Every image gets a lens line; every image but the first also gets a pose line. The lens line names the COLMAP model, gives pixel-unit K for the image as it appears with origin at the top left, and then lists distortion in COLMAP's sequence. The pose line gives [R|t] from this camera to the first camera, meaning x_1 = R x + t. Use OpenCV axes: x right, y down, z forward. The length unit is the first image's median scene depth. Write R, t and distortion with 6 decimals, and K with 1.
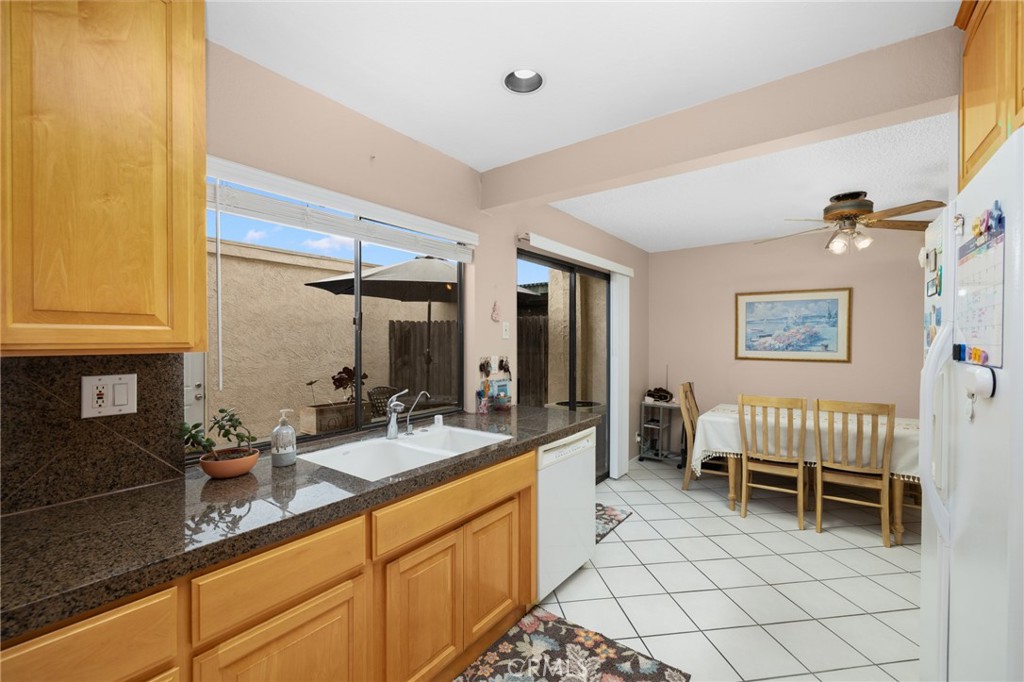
lens RADIAL K [[430.1, 0, 516.6], [0, 430.1, 340.8], [0, 0, 1]] dist [0.002726, 0.000505]
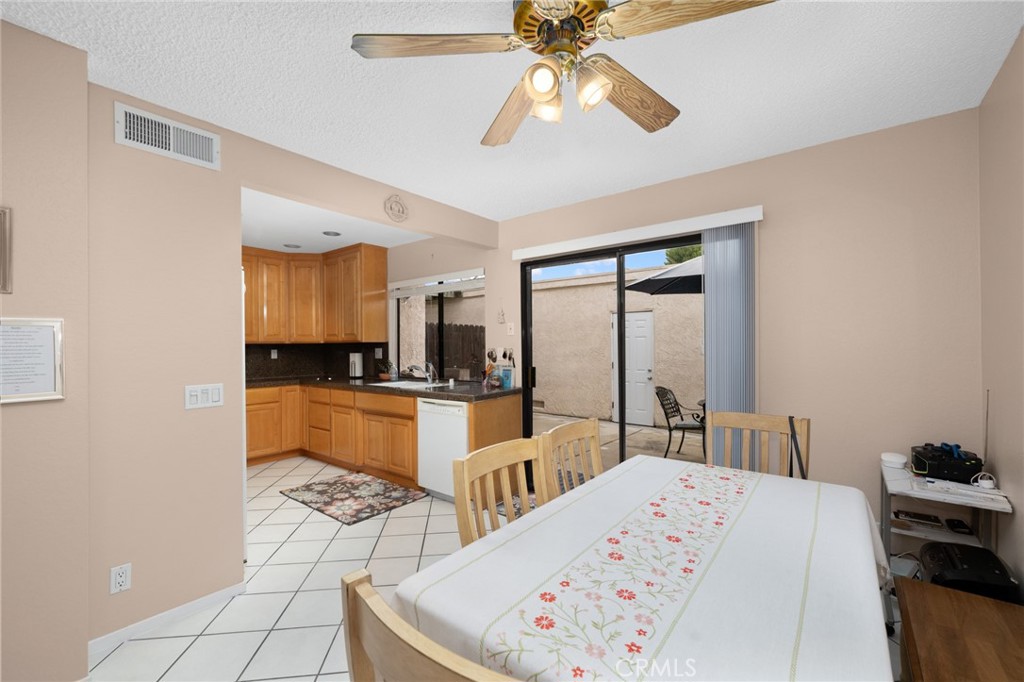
lens RADIAL K [[430.1, 0, 513.1], [0, 430.1, 341.6], [0, 0, 1]] dist [0.002726, 0.000505]
pose [[-0.037680, -0.007164, -0.999264, 1.018860], [0.006132, 0.999954, -0.007400, 0.019038], [0.999271, -0.006407, -0.037634, 0.826346]]
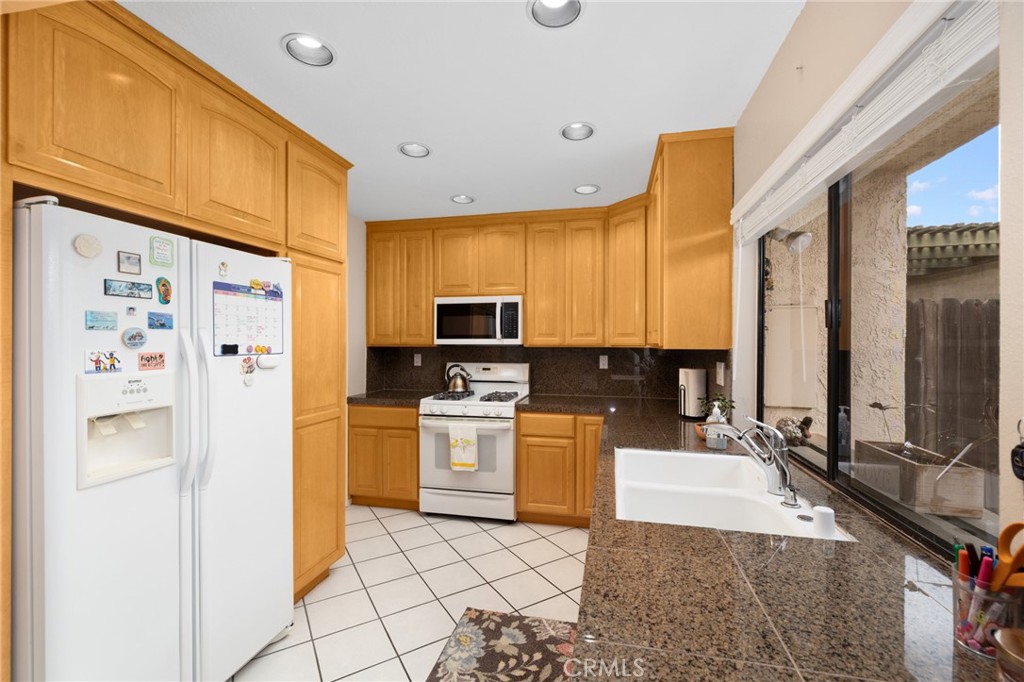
lens RADIAL K [[430.1, 0, 517.7], [0, 430.1, 341.5], [0, 0, 1]] dist [0.002726, 0.000505]
pose [[-0.918330, -0.003512, -0.395801, 0.180832], [-0.003751, 0.999993, -0.000170, -0.001201], [0.395799, 0.001329, -0.918336, 0.800167]]
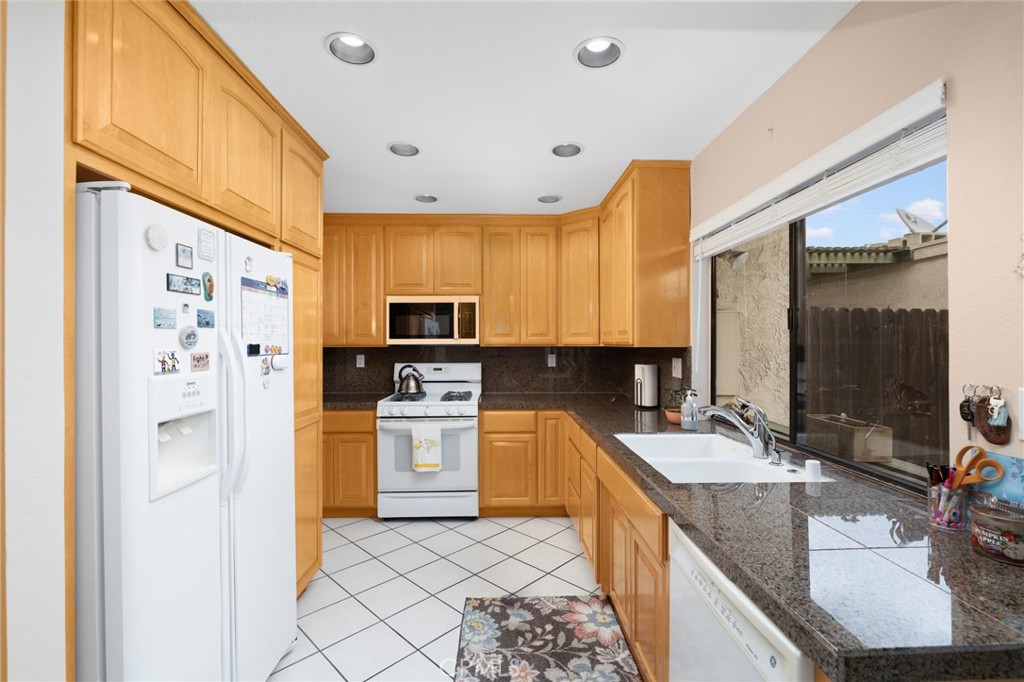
lens RADIAL K [[444.1, 0, 515.3], [0, 444.1, 341.8], [0, 0, 1]] dist [-0.002470, -0.000224]
pose [[-0.788867, -0.001310, -0.614562, 0.342692], [-0.000685, 0.999999, -0.001252, 0.000960], [0.614563, -0.000567, -0.788867, 0.770356]]
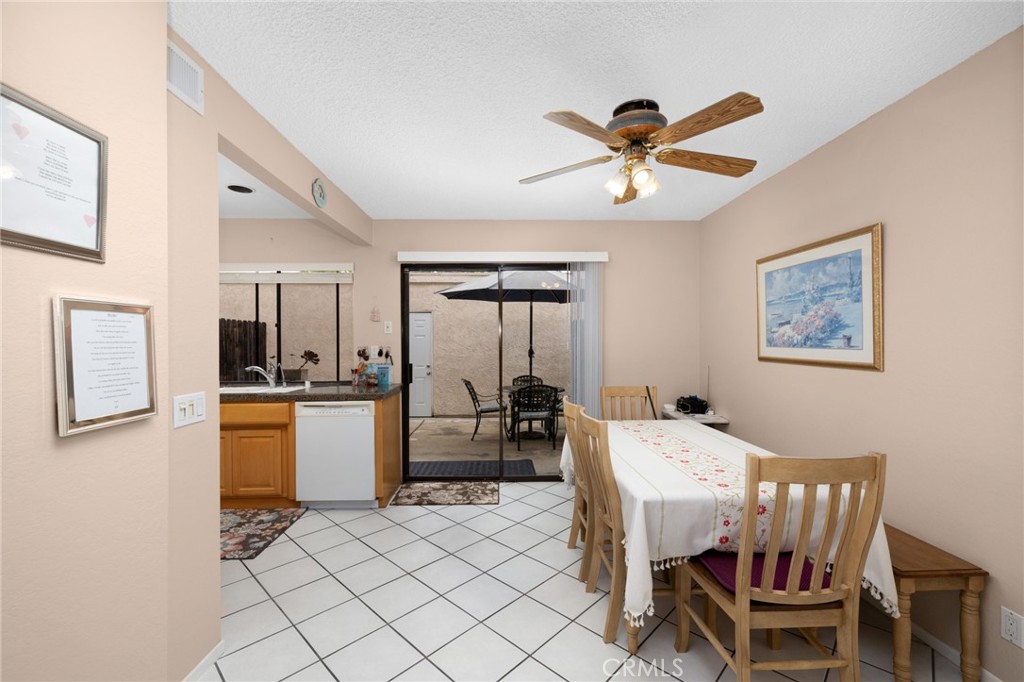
lens RADIAL K [[430.1, 0, 517.5], [0, 430.1, 341.1], [0, 0, 1]] dist [0.002726, 0.000505]
pose [[0.617883, -0.002490, -0.786266, 1.008567], [0.002720, 0.999996, -0.001029, 0.016721], [0.786265, -0.001503, 0.617887, 0.378684]]
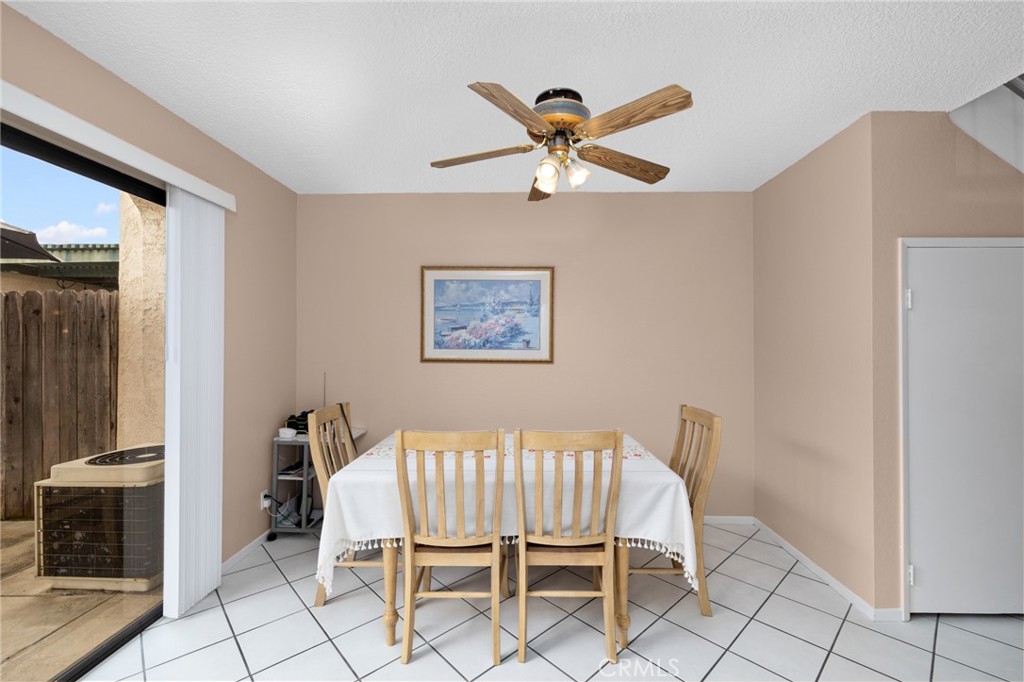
lens RADIAL K [[430.1, 0, 514.6], [0, 430.1, 343.6], [0, 0, 1]] dist [0.002726, 0.000505]
pose [[0.822277, -0.000022, 0.569087, 0.302235], [0.000679, 0.999999, -0.000942, 0.017887], [-0.569087, 0.001161, 0.822277, 0.439778]]
